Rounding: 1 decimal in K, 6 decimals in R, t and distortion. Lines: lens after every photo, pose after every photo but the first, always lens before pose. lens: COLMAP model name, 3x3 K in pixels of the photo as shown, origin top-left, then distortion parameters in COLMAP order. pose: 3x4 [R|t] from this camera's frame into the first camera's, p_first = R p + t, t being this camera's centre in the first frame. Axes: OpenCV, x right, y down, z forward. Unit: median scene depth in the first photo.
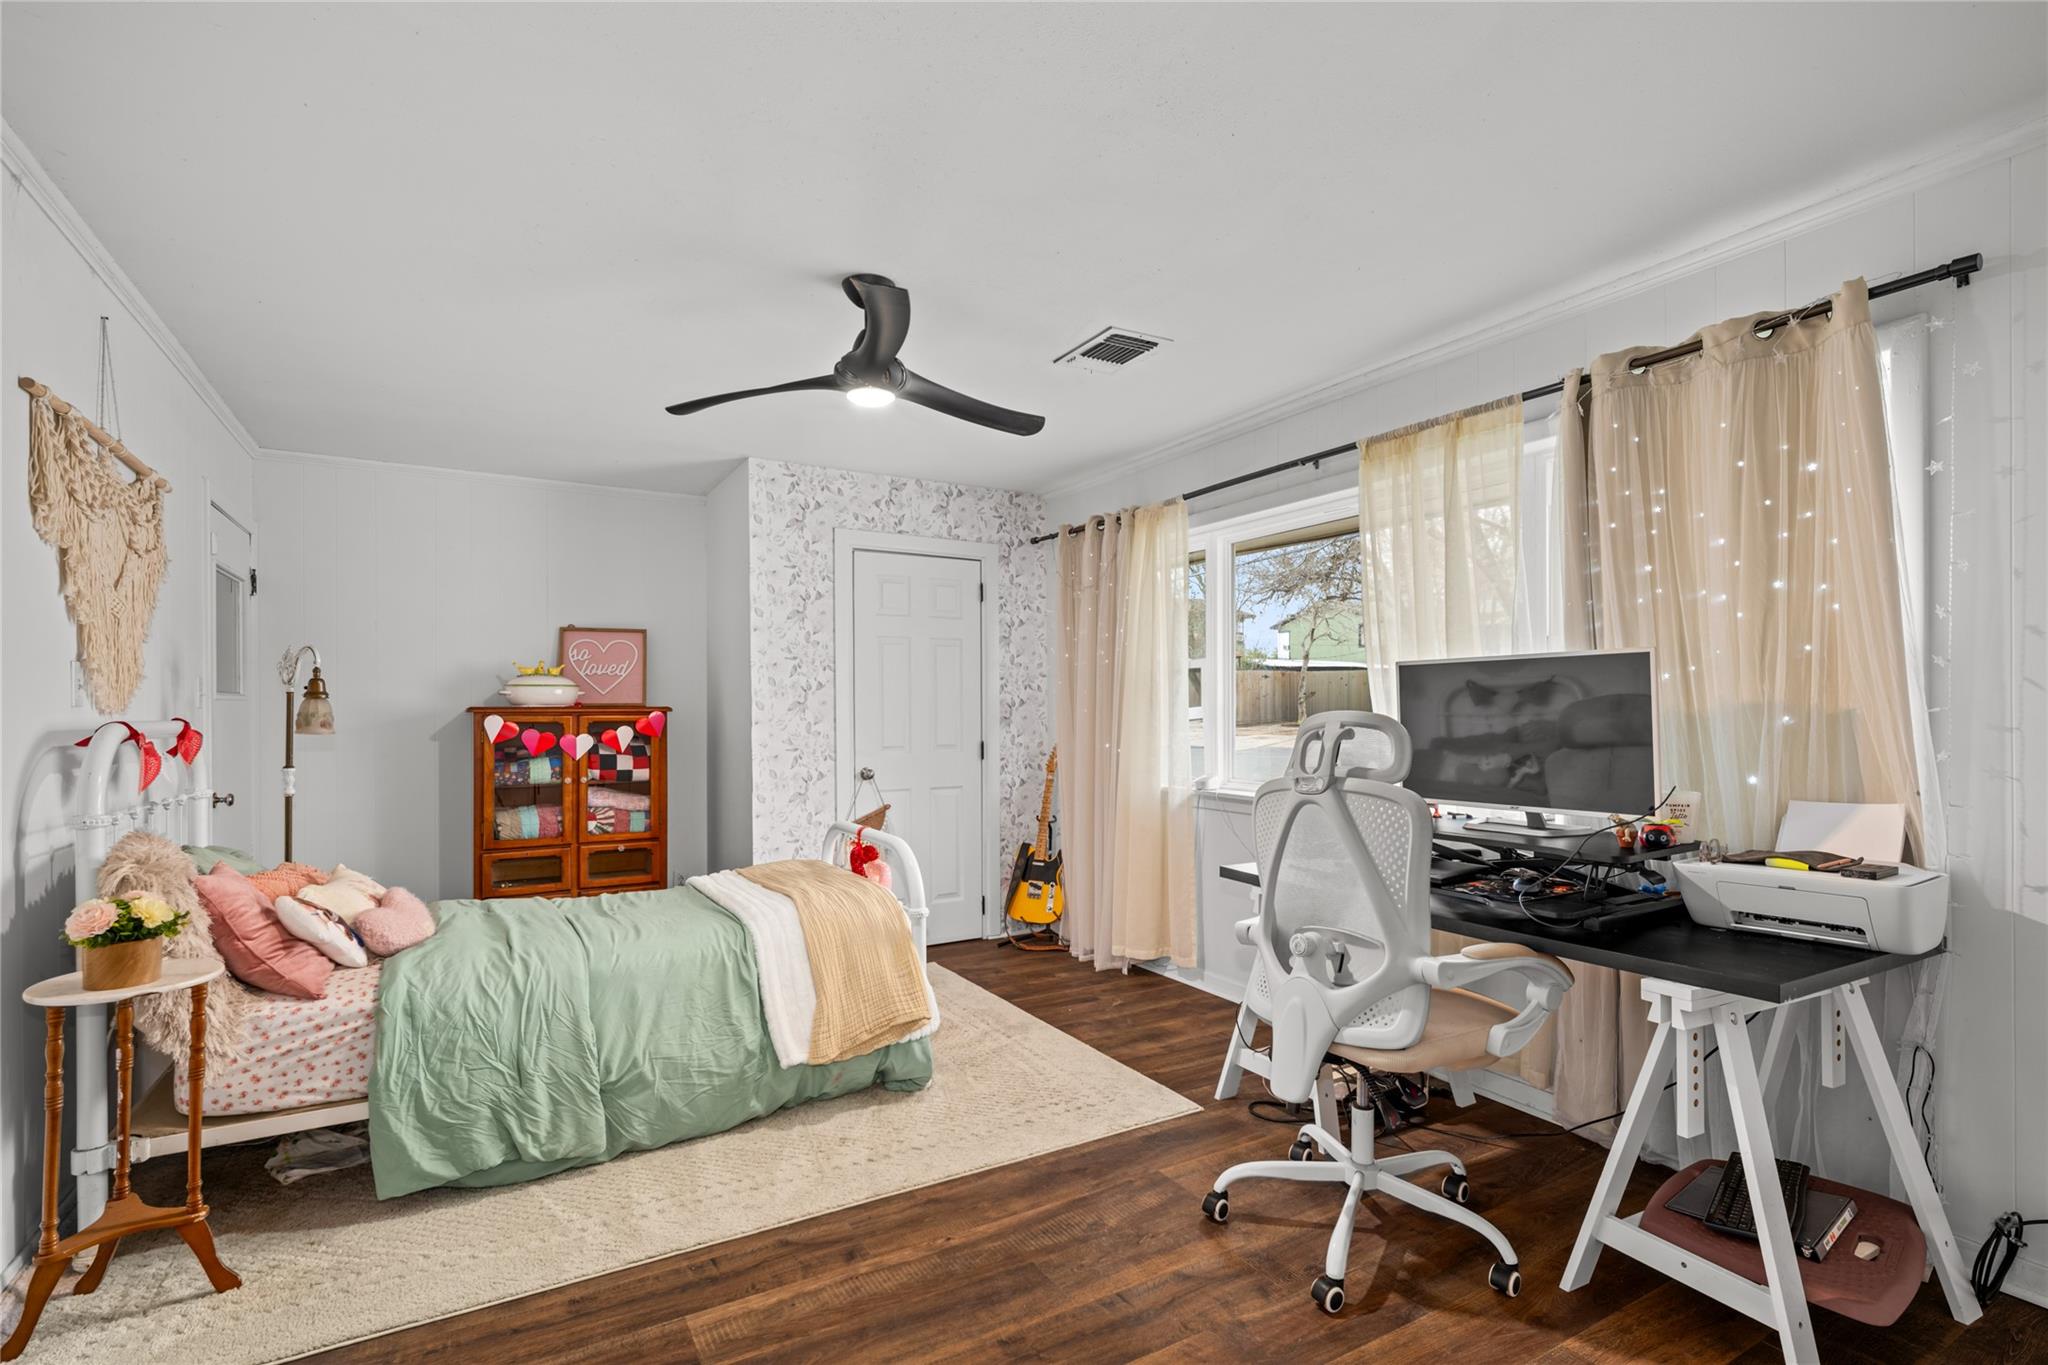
lens RADIAL K [[954.7, 0, 1018.1], [0, 954.7, 699.9], [0, 0, 1]] dist [-0.001017, 0.000151]
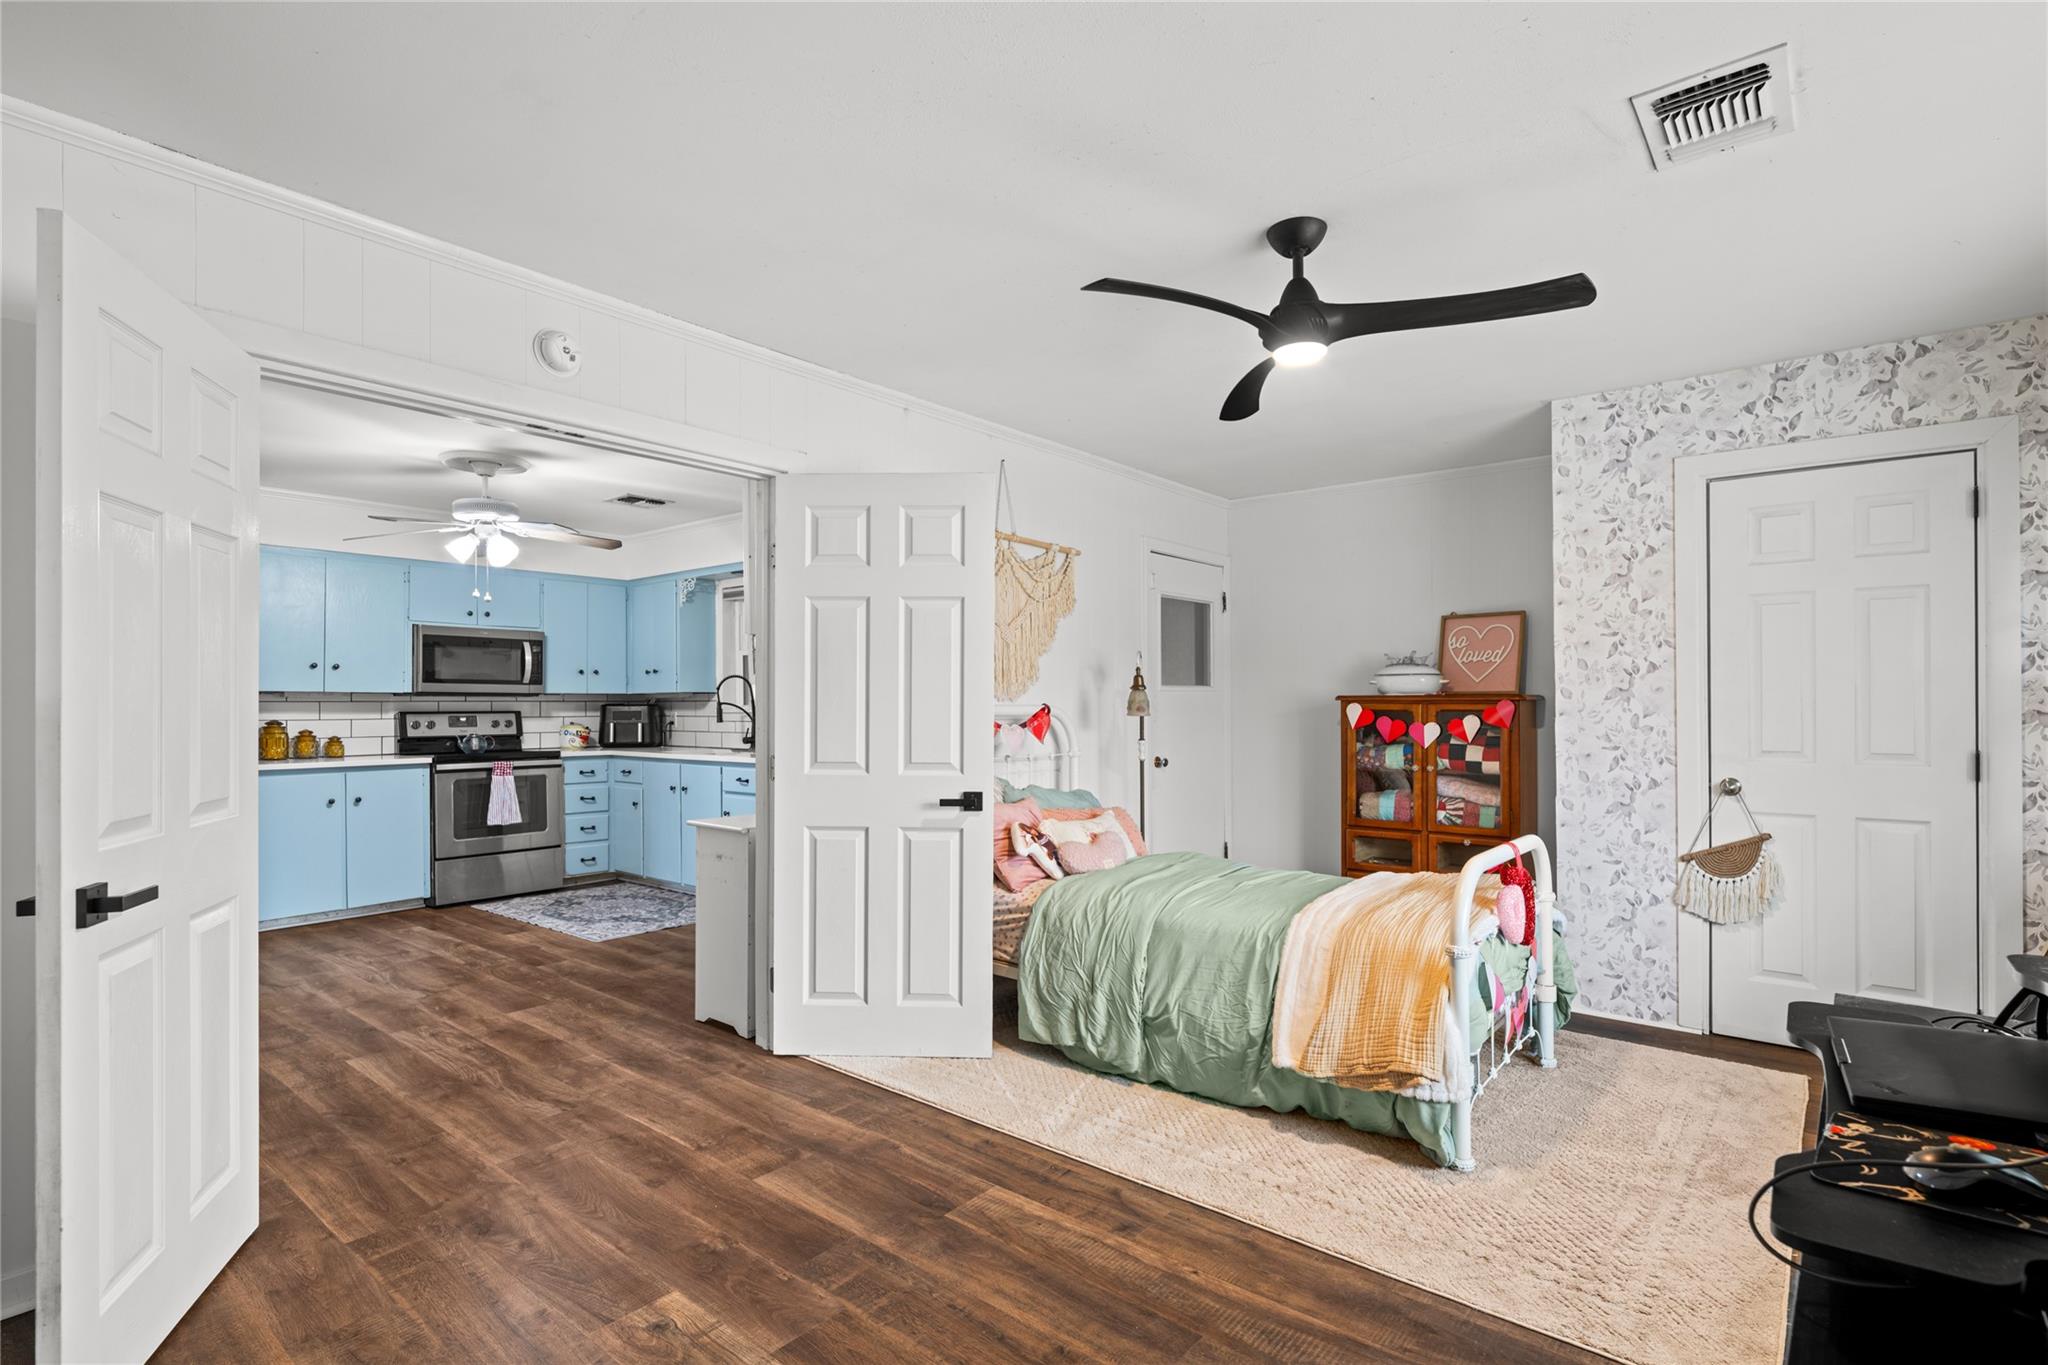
lens RADIAL K [[980.7, 0, 1027.8], [0, 980.7, 697.2], [0, 0, 1]] dist [-0.003823, 0.000020]
pose [[0.351397, -0.000515, -0.936226, 0.539575], [0.009301, 0.999952, 0.002941, 0.003631], [0.936180, -0.009741, 0.351385, 0.372469]]
